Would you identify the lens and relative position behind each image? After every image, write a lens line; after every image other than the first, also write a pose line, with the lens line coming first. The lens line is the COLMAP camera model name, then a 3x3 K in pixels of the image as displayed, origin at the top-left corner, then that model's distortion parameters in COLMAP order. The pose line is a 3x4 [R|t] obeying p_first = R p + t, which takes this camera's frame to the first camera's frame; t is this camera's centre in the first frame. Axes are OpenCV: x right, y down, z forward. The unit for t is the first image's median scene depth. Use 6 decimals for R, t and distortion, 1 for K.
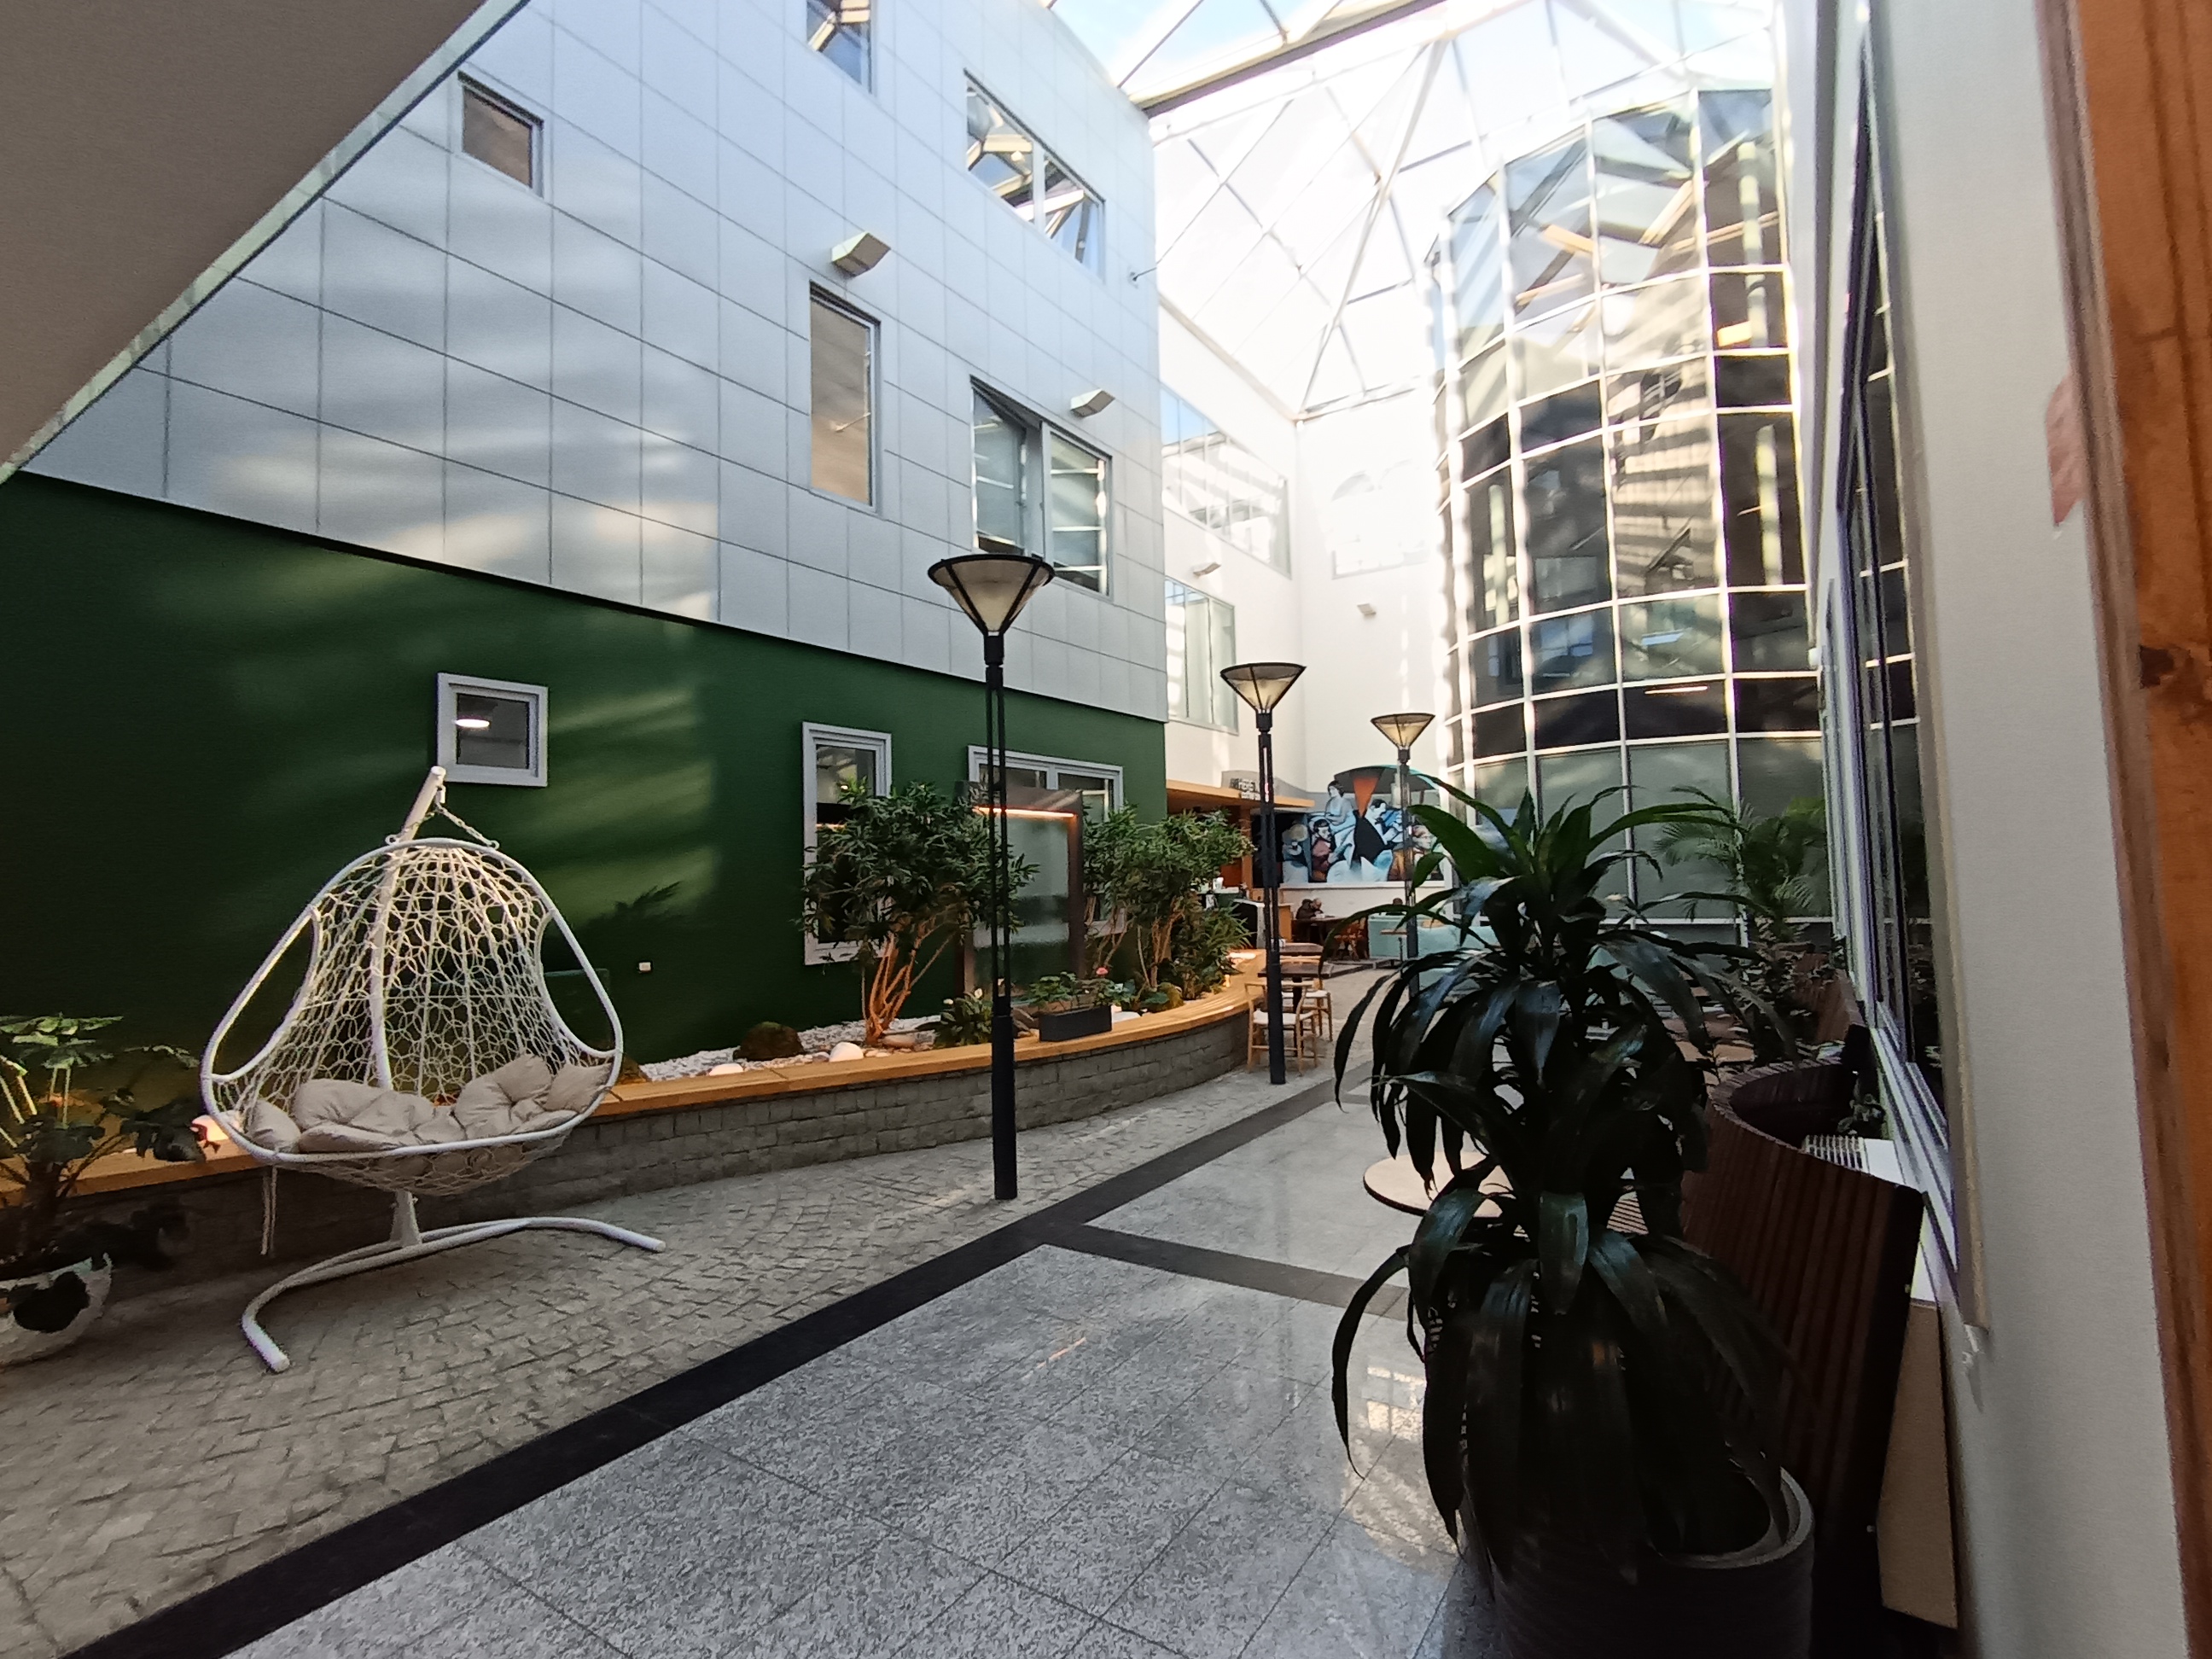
lens RADIAL K [[1066.3, 0, 1110.6], [0, 1066.3, 829.5], [0, 0, 1]] dist [-0.002446, 0.001274]
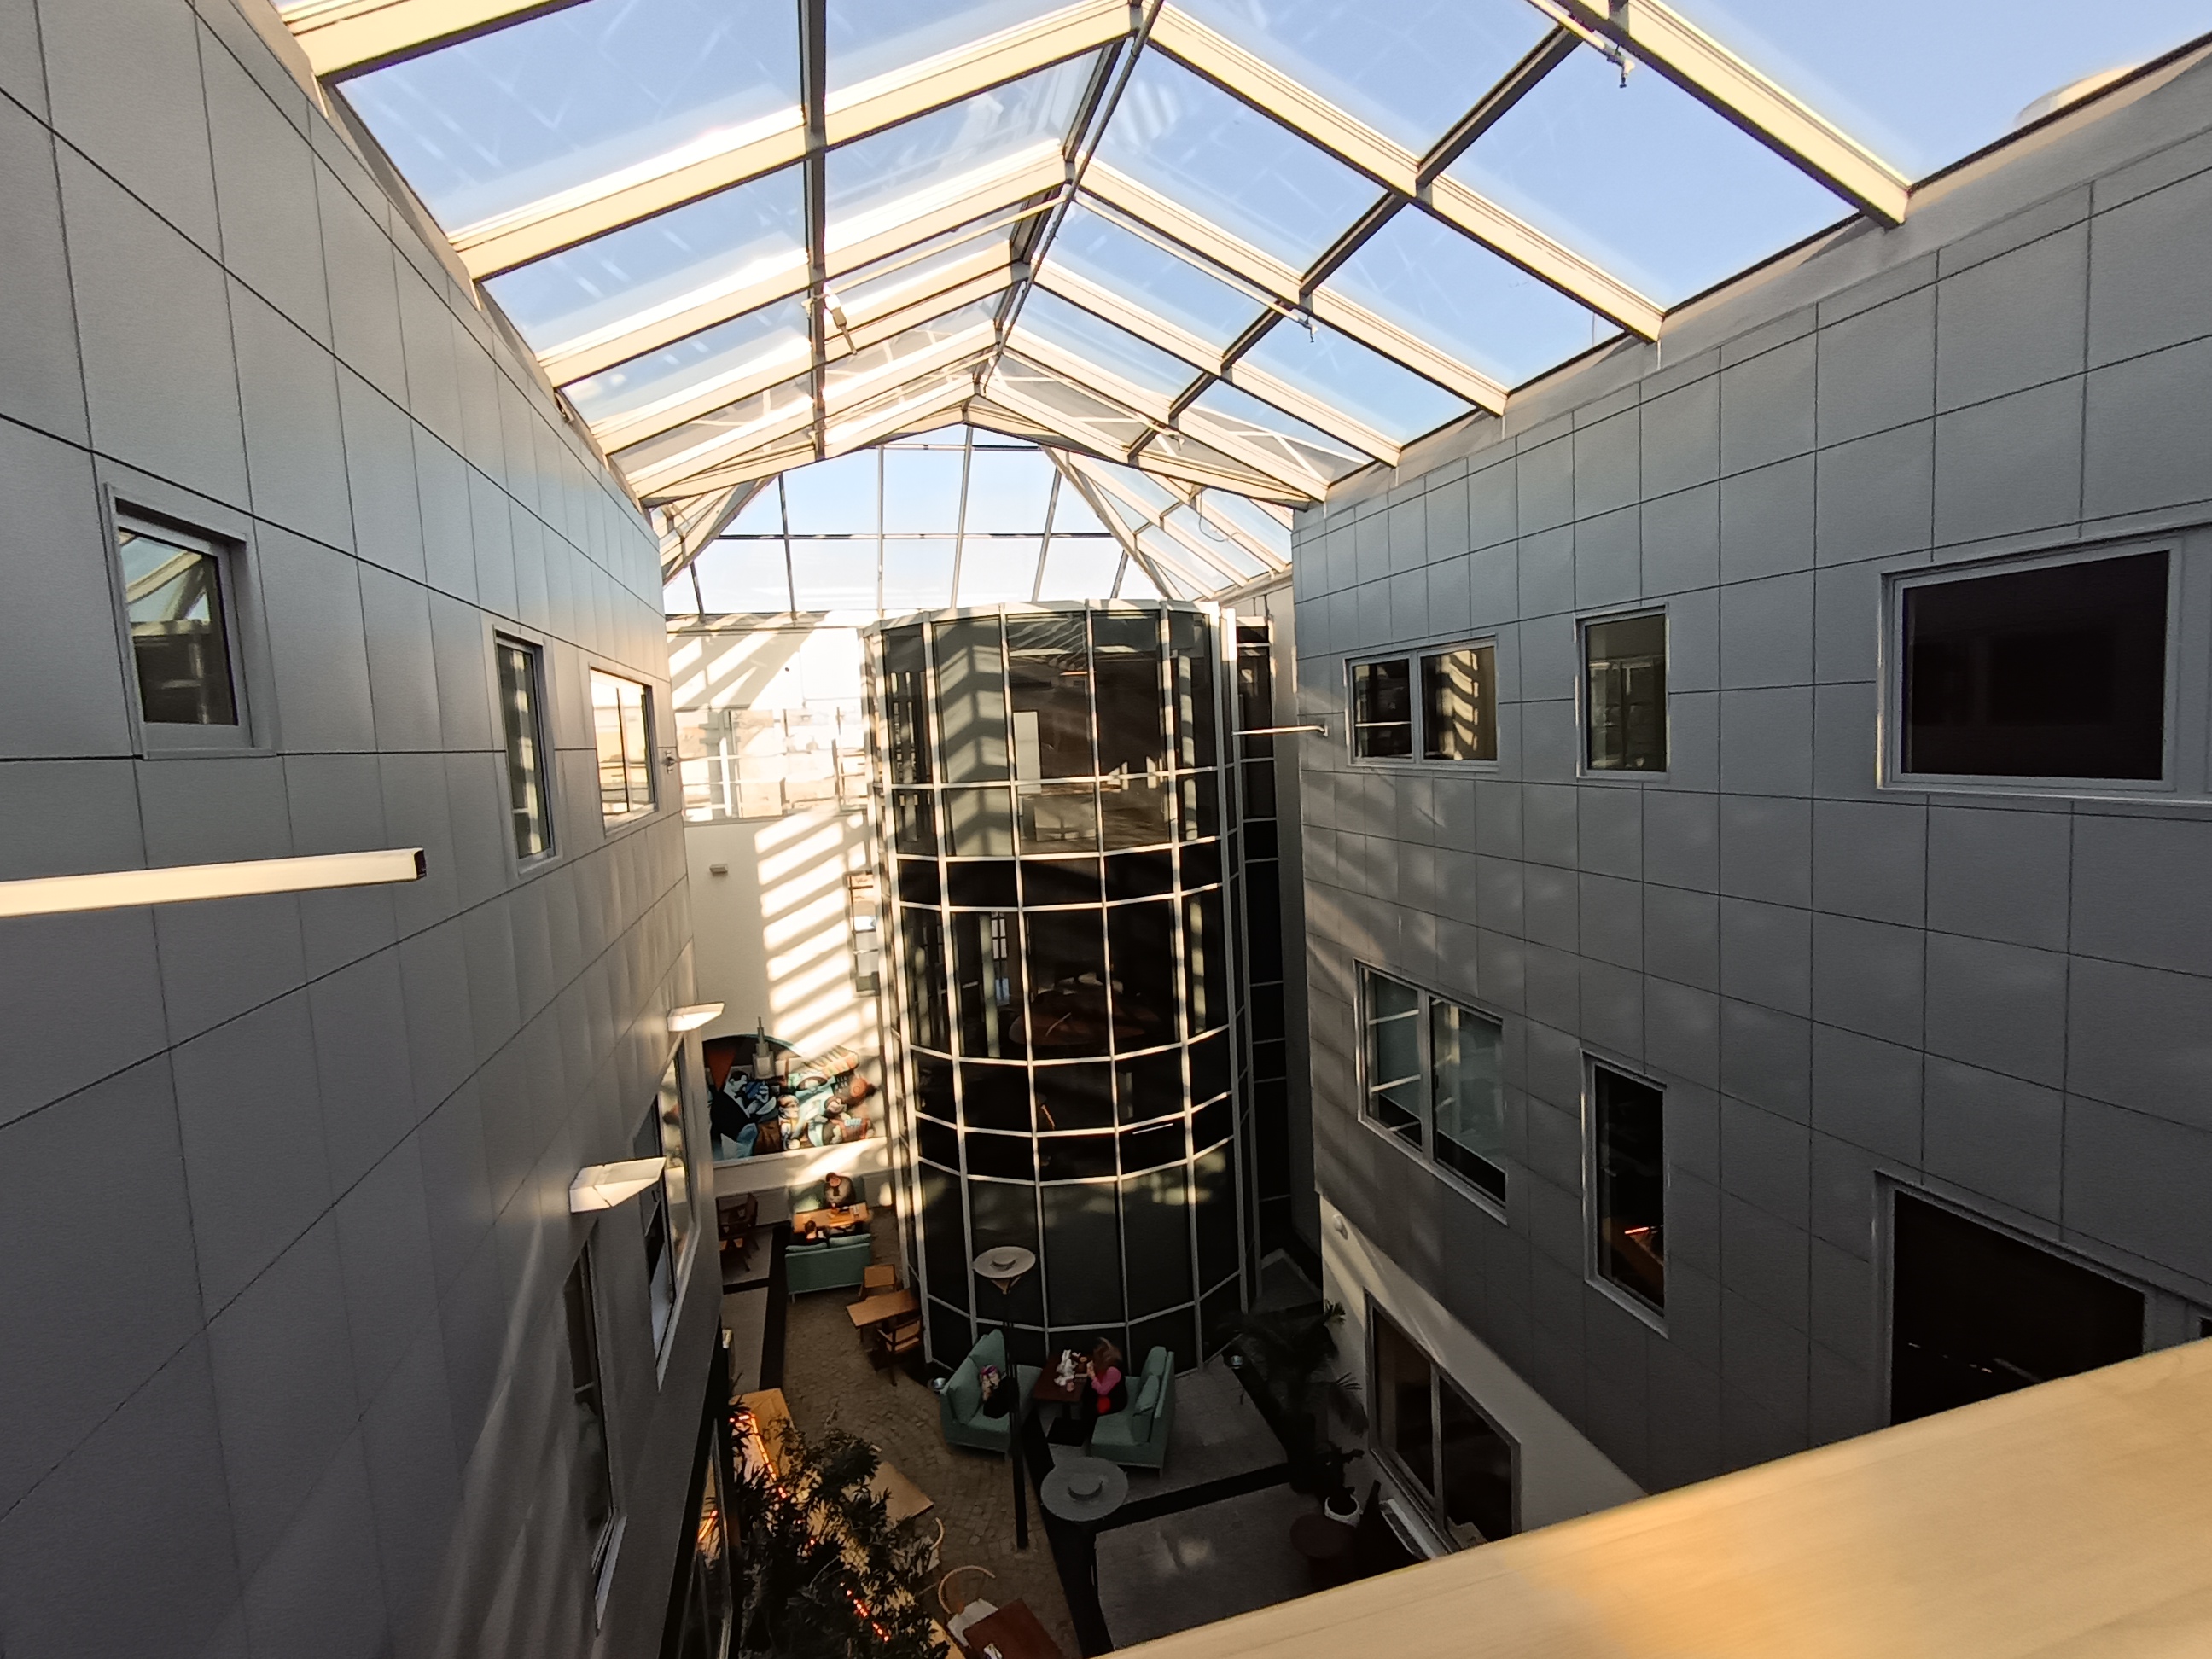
lens RADIAL K [[1066.3, 0, 1109.2], [0, 1066.3, 815.9], [0, 0, 1]] dist [-0.002446, 0.001274]
pose [[0.658396, -0.080413, 0.748364, -0.215928], [-0.008209, 0.993450, 0.113971, -0.361474], [-0.752627, -0.081182, 0.653424, 0.165422]]
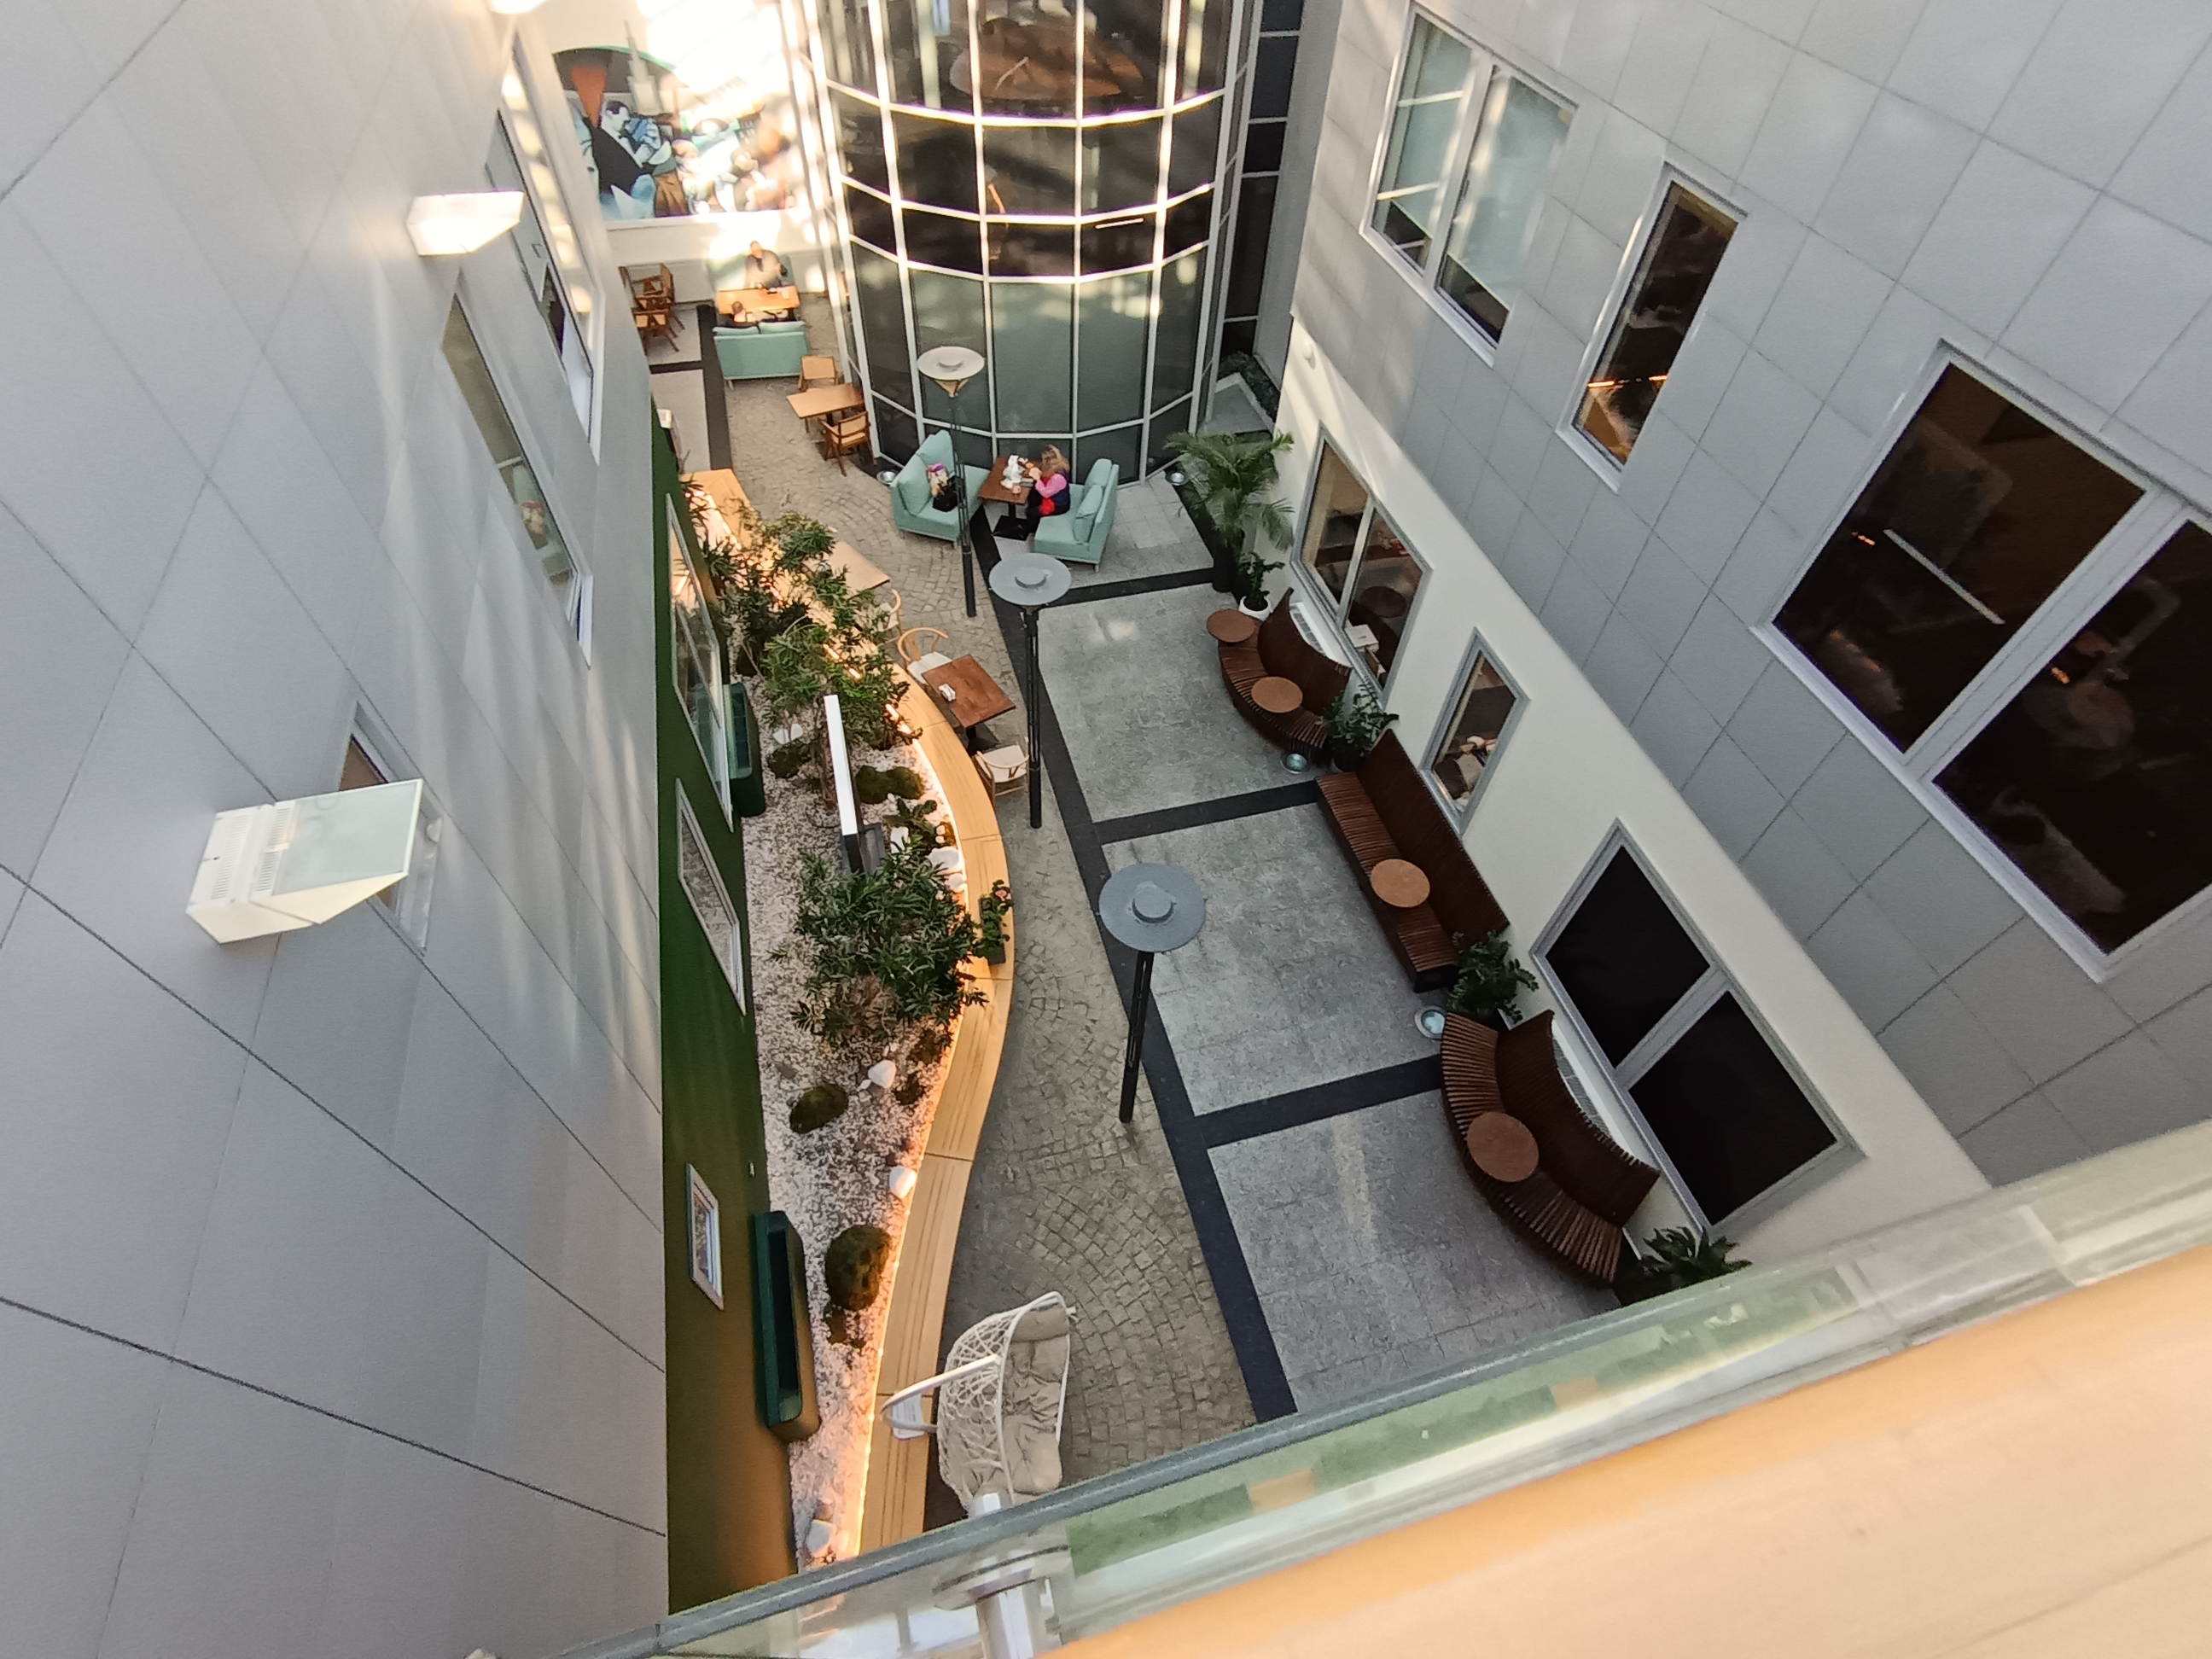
lens RADIAL K [[1066.3, 0, 1113.6], [0, 1066.3, 821.3], [0, 0, 1]] dist [-0.002446, 0.001274]
pose [[0.649013, -0.556861, 0.518350, -0.196598], [-0.098656, 0.613986, 0.783127, -0.343525], [-0.754353, -0.559398, 0.343547, 0.188030]]
